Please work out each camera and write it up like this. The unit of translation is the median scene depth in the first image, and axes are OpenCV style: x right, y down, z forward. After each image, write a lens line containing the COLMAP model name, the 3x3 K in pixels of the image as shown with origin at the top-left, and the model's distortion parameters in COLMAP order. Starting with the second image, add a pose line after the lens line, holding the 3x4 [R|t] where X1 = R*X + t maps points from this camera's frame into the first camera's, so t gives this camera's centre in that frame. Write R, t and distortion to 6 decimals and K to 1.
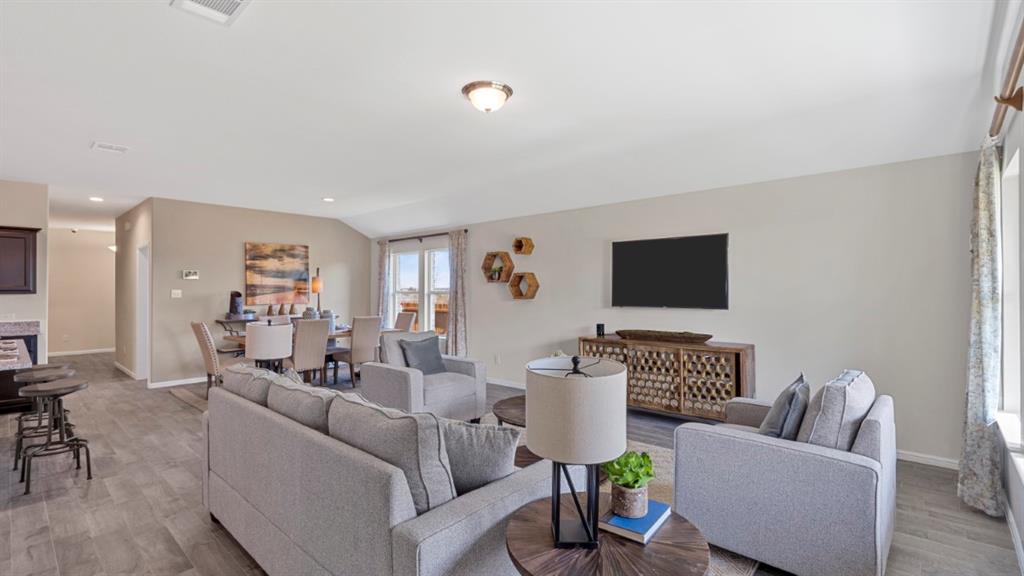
lens RADIAL K [[469.6, 0, 510.8], [0, 469.6, 289.3], [0, 0, 1]] dist [0.000435, 0.001014]
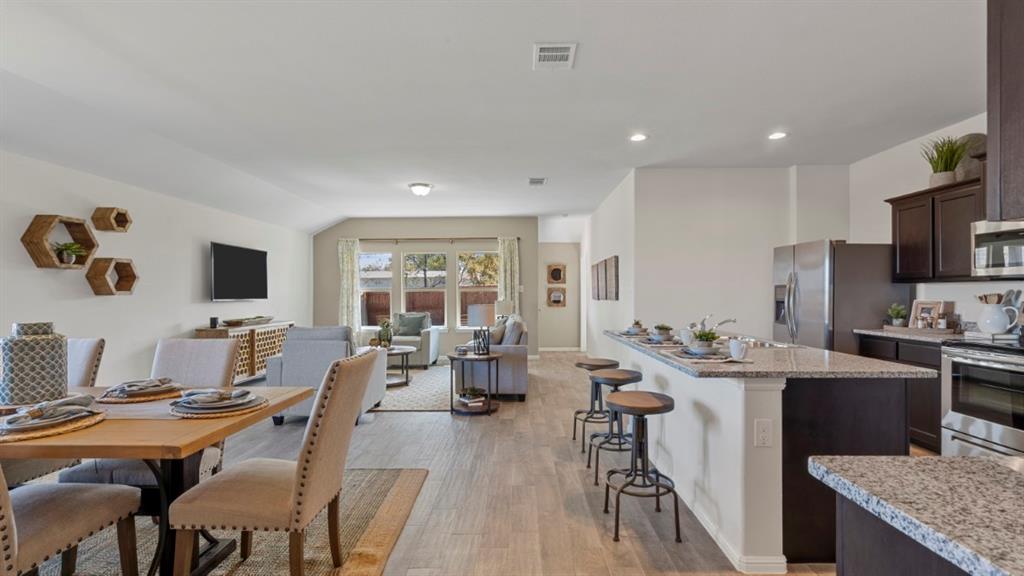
lens RADIAL K [[469.6, 0, 506.9], [0, 469.6, 290.3], [0, 0, 1]] dist [0.000435, 0.001014]
pose [[-0.662176, 0.007258, 0.749313, -0.792185], [0.000464, 0.999957, -0.009275, 0.017369], [-0.749348, -0.005794, -0.662151, 0.906190]]
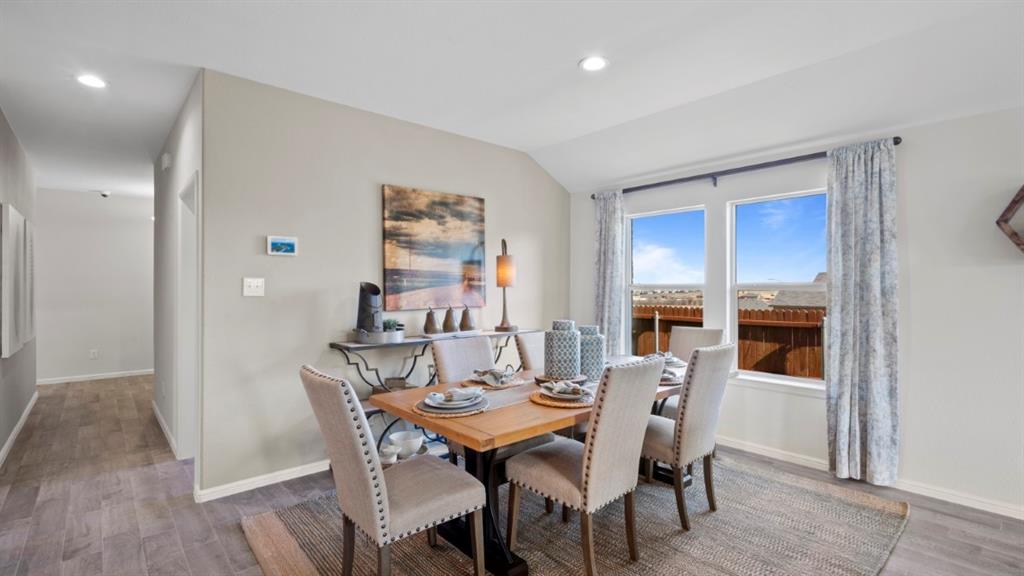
lens RADIAL K [[469.6, 0, 511.7], [0, 469.6, 286.9], [0, 0, 1]] dist [0.000435, 0.001014]
pose [[0.995268, 0.002360, -0.097143, -0.397159], [-0.002231, 0.999996, 0.001443, 0.007609], [0.097146, -0.001220, 0.995269, 0.542336]]
